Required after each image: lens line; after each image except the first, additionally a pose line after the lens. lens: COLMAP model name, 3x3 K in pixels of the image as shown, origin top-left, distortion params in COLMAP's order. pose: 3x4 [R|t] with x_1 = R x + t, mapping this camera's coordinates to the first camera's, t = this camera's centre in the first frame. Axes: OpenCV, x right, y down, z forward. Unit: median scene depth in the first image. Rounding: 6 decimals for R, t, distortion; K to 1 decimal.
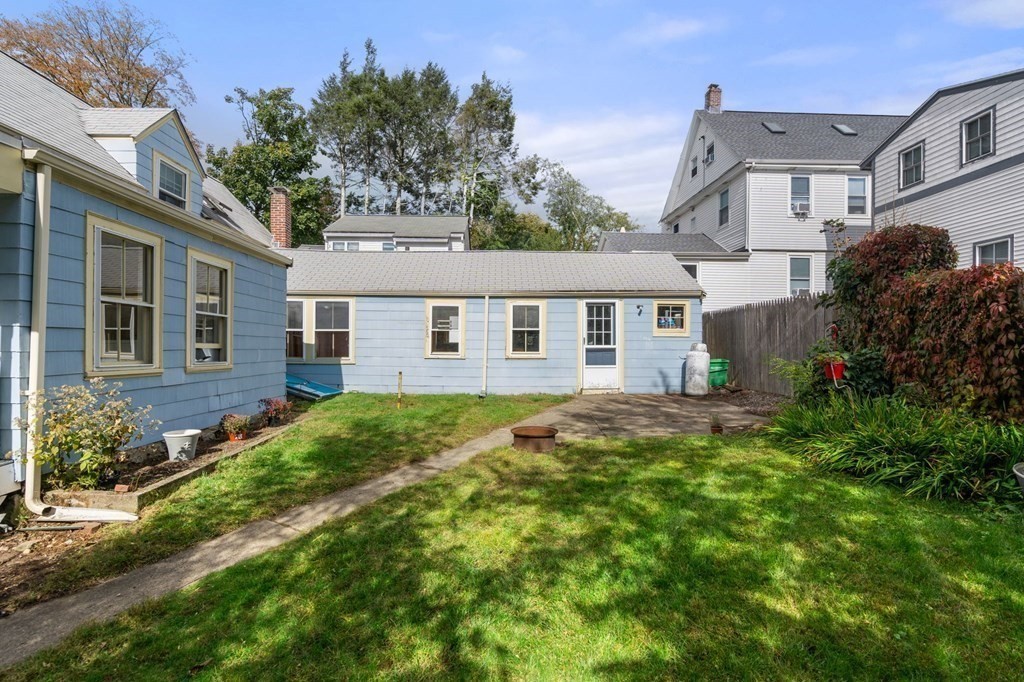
lens RADIAL K [[475.4, 0, 509.2], [0, 475.4, 349.9], [0, 0, 1]] dist [-0.004291, 0.002323]
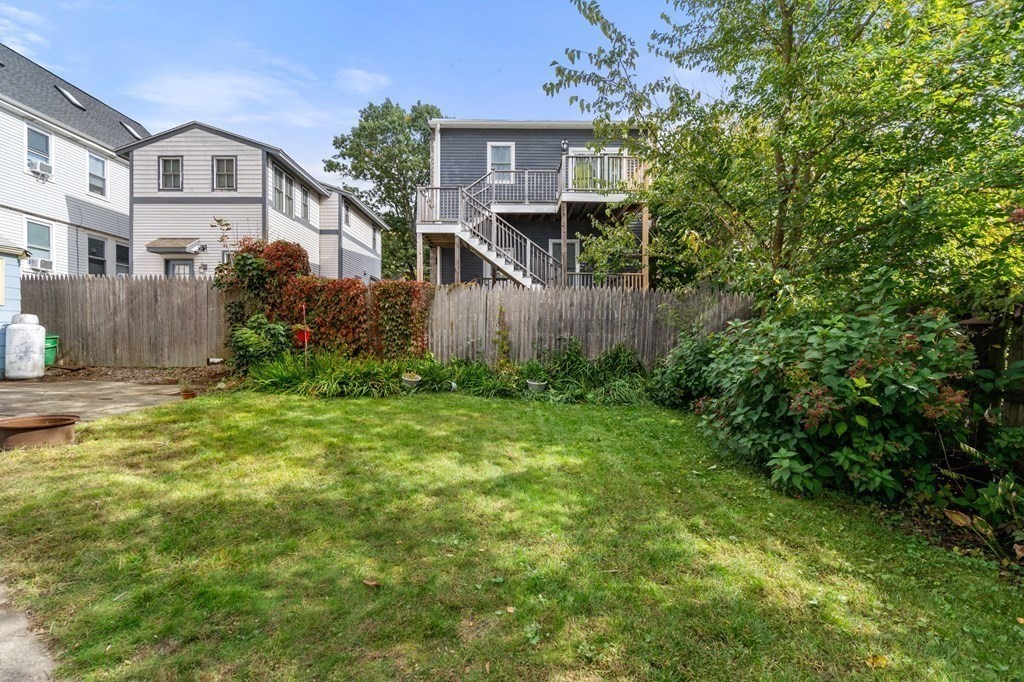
lens RADIAL K [[475.4, 0, 511.1], [0, 475.4, 340.5], [0, 0, 1]] dist [-0.004291, 0.002323]
pose [[0.038370, -0.002806, 0.999260, -0.302713], [-0.005166, 0.999982, 0.003007, 0.019861], [-0.999250, -0.005277, 0.038355, 0.114621]]
